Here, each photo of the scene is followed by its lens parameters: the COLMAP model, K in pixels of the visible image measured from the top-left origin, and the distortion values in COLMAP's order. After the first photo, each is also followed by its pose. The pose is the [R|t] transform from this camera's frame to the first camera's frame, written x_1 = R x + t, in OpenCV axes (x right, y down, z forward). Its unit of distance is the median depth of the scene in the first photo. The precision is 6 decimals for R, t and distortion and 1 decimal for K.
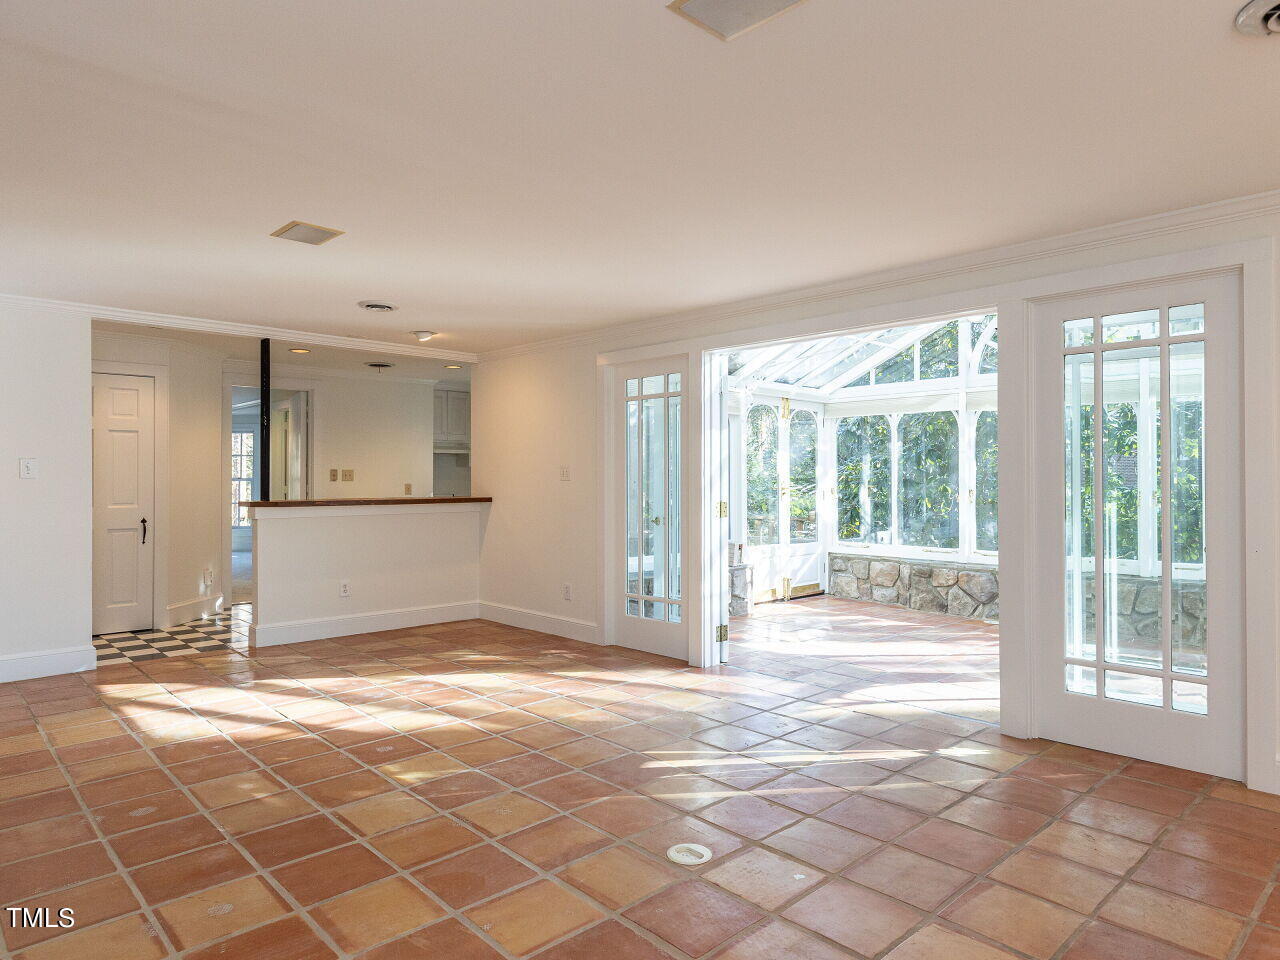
lens RADIAL K [[800.9, 0, 640.2], [0, 800.9, 463.1], [0, 0, 1]] dist [0.003078, -0.001275]
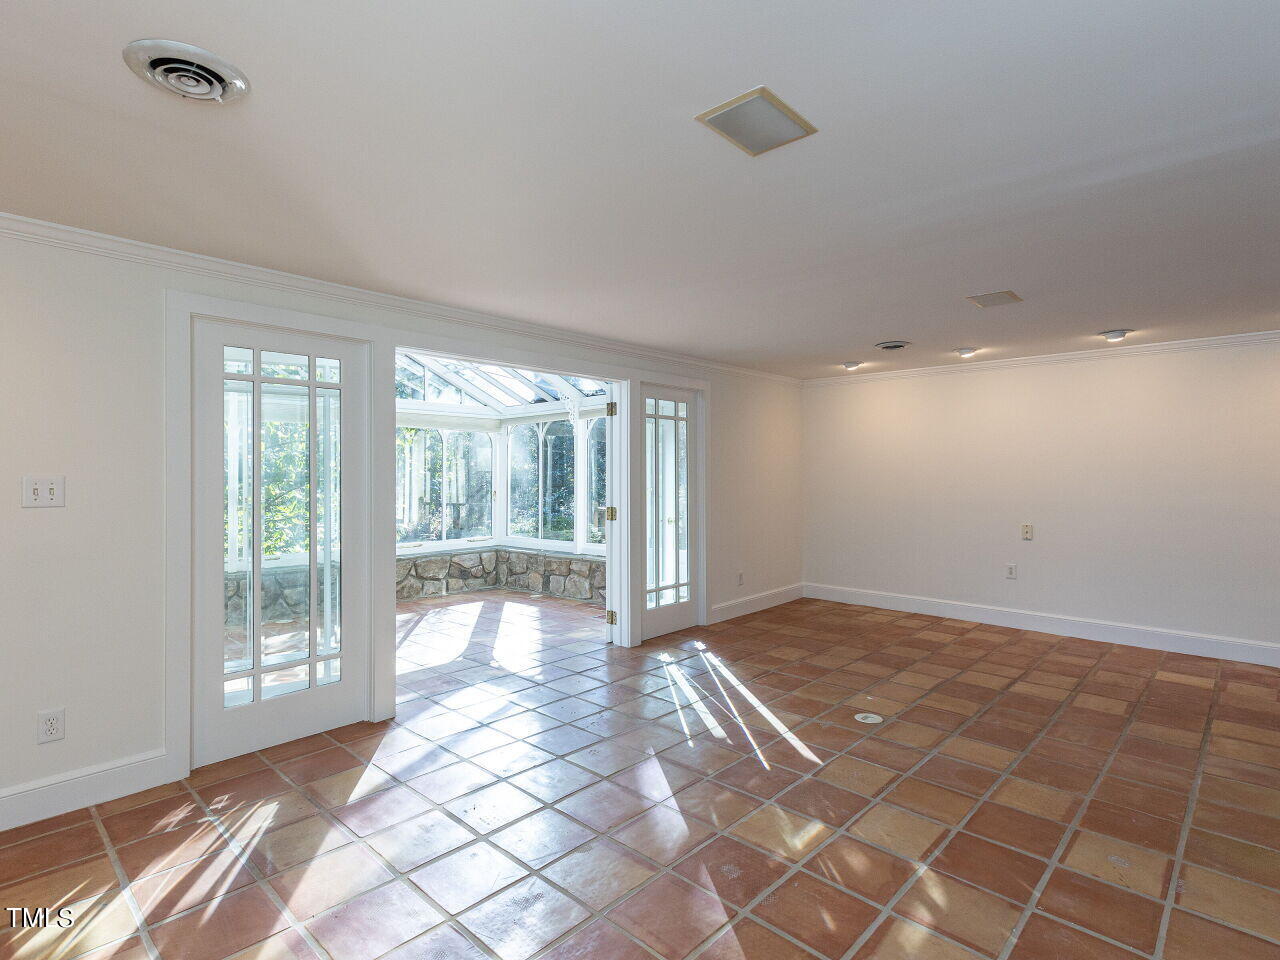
lens RADIAL K [[659.5, 0, 640.0], [0, 659.5, 480.0], [0, 0, 1]] dist [-0.027517, 0.000566]
pose [[-0.051911, -0.001466, 0.998651, -1.042486], [-0.008751, 0.999961, 0.001013, 0.001086], [-0.998613, -0.008687, -0.051922, 1.280563]]
